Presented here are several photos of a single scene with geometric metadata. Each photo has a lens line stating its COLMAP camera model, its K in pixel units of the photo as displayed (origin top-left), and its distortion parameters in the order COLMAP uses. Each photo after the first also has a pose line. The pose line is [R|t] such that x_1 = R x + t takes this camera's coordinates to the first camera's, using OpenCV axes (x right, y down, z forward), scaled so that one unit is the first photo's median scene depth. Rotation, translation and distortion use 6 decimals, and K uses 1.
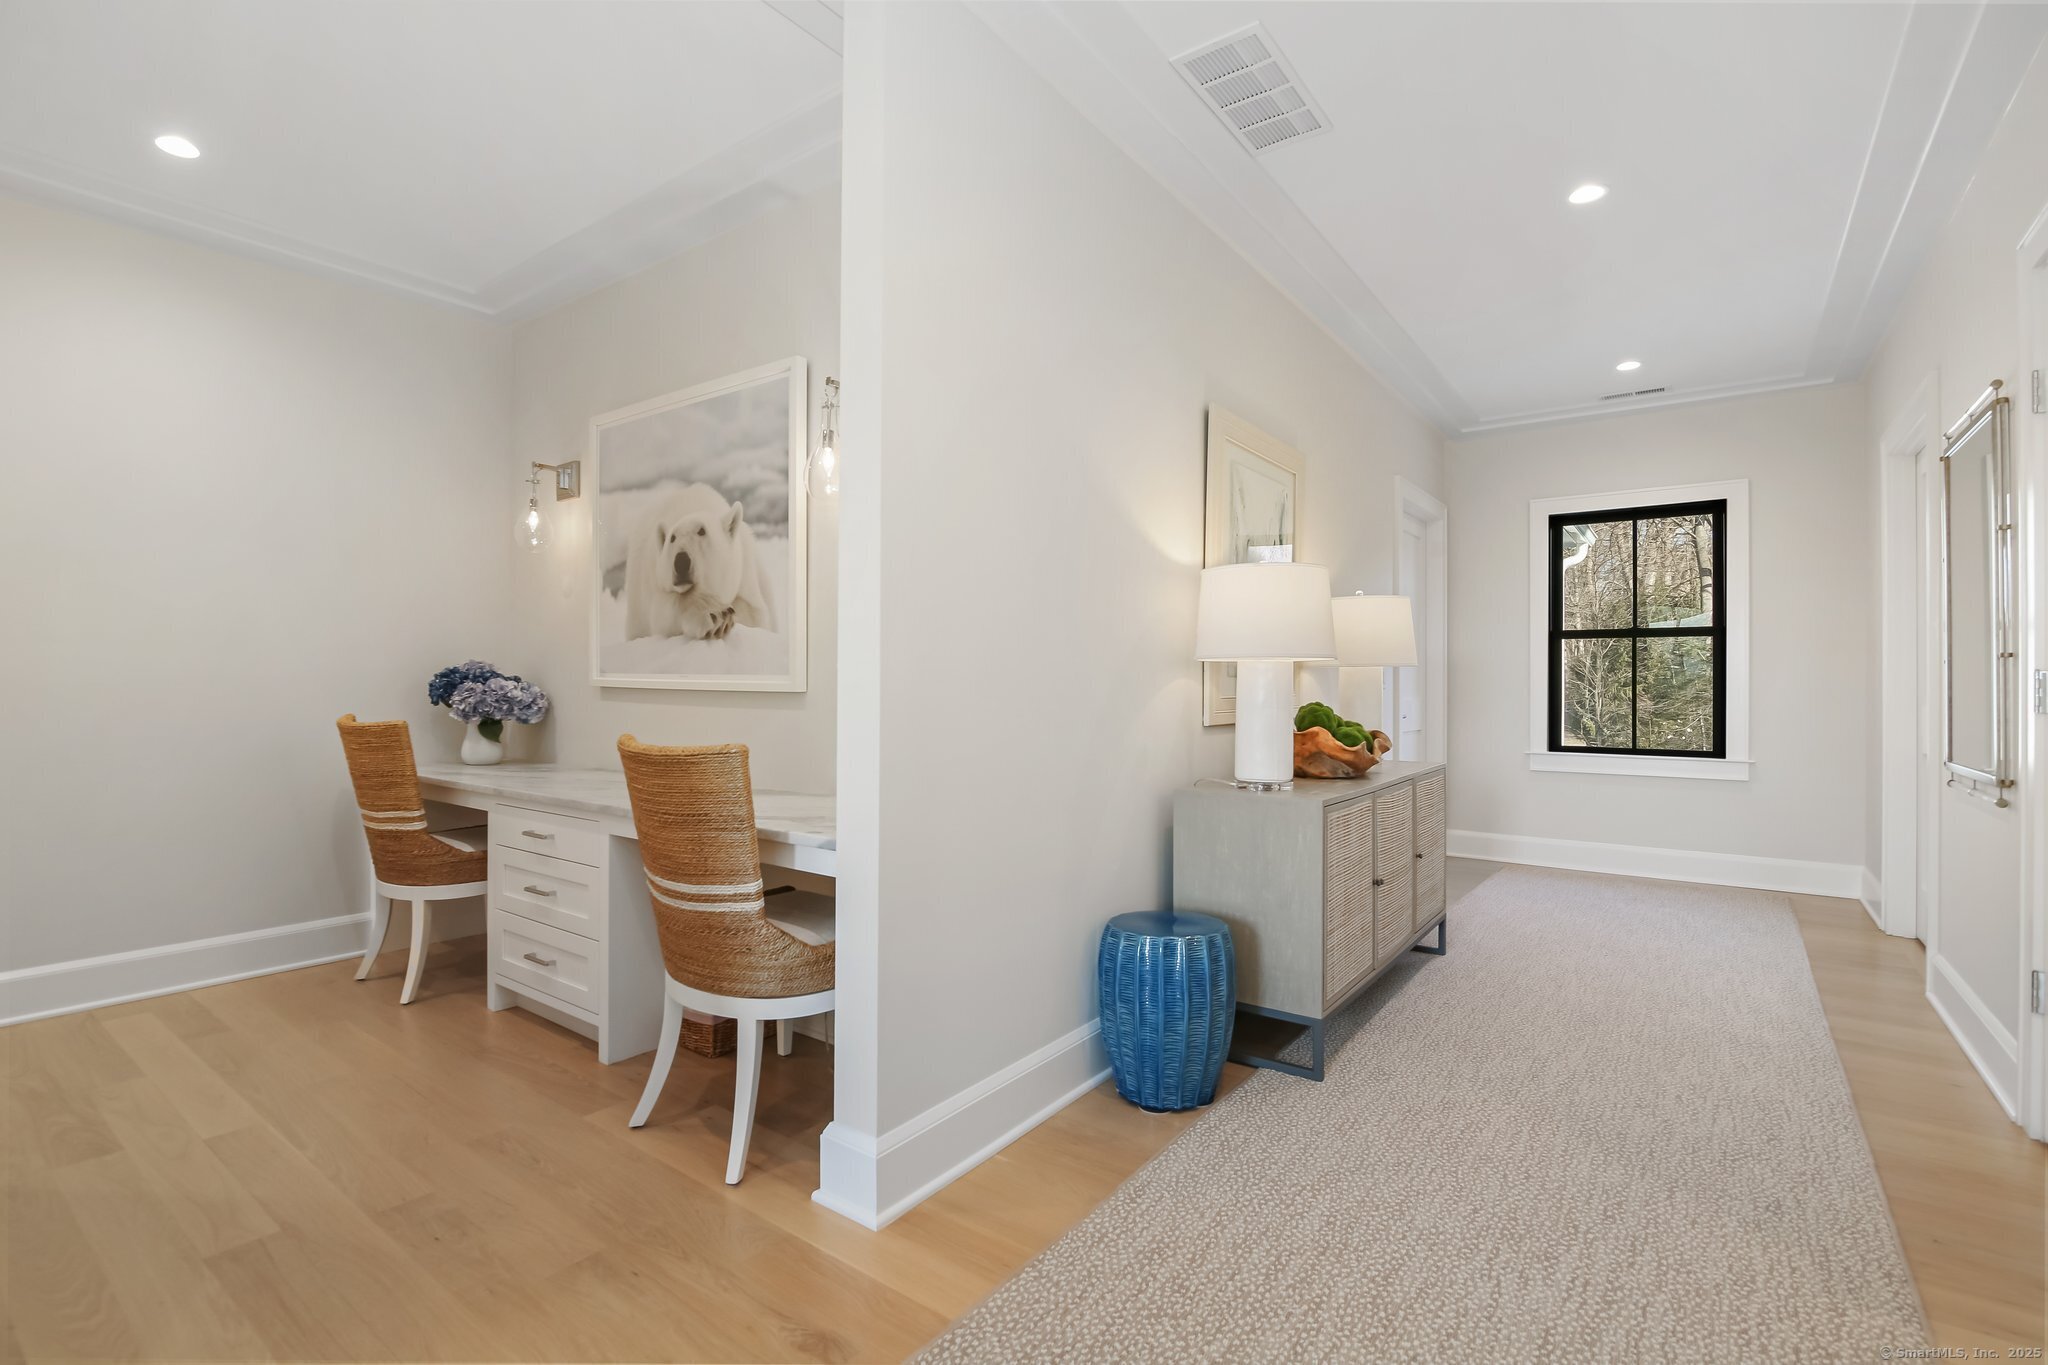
lens RADIAL K [[944.9, 0, 1017.9], [0, 944.9, 676.5], [0, 0, 1]] dist [-0.022410, 0.002383]
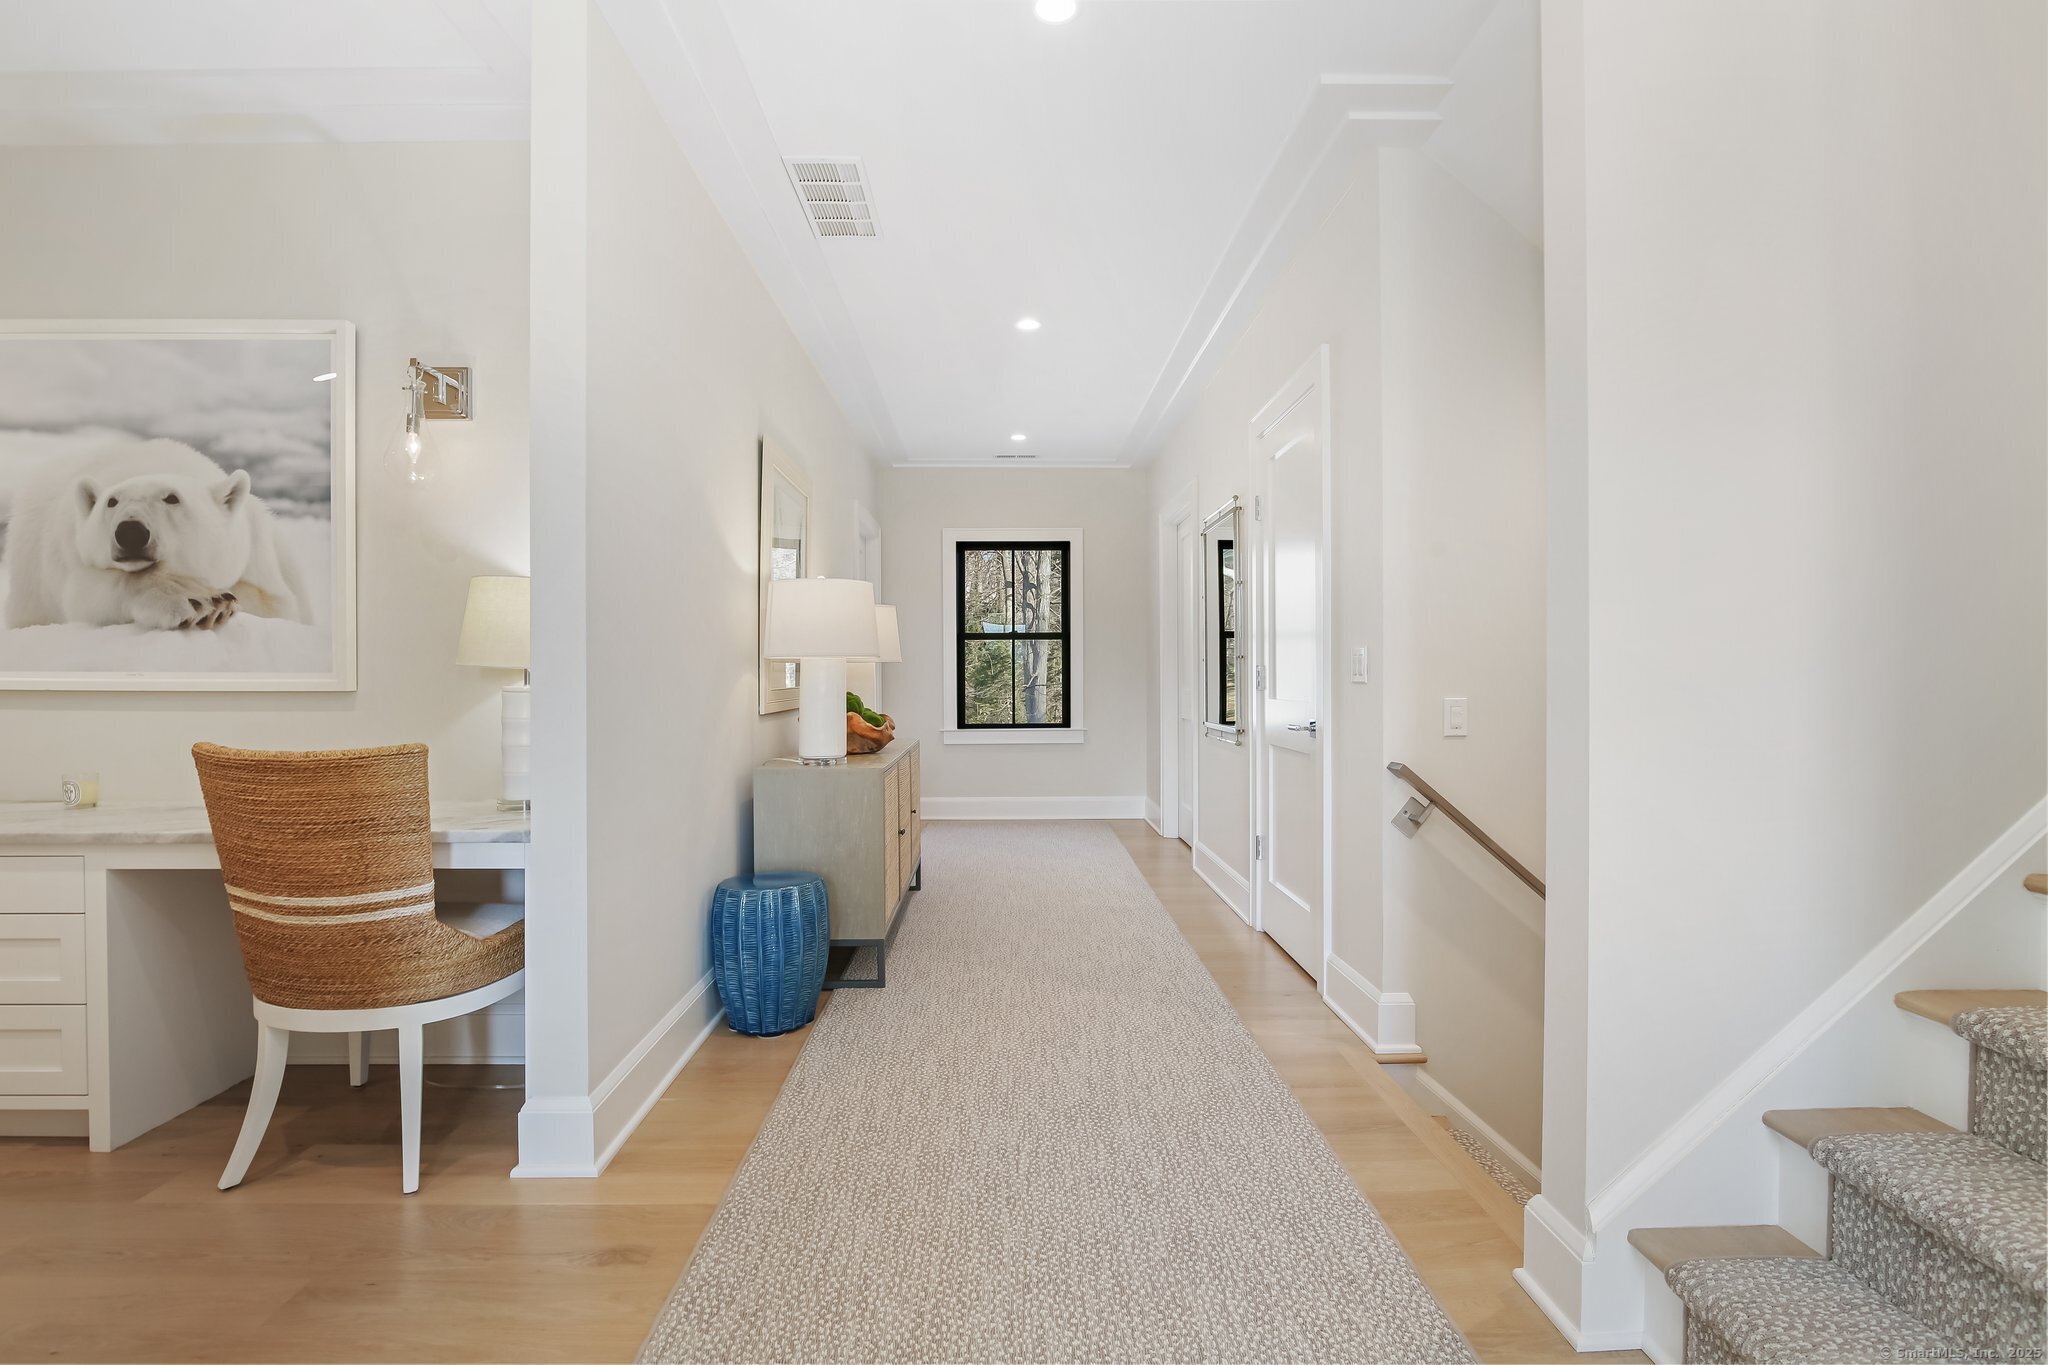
lens RADIAL K [[944.9, 0, 1028.9], [0, 944.9, 675.3], [0, 0, 1]] dist [-0.022410, 0.002383]
pose [[0.785041, -0.007242, 0.619401, -0.310446], [0.002564, 0.999961, 0.008442, -0.005338], [-0.619438, -0.005039, 0.785029, -0.128174]]
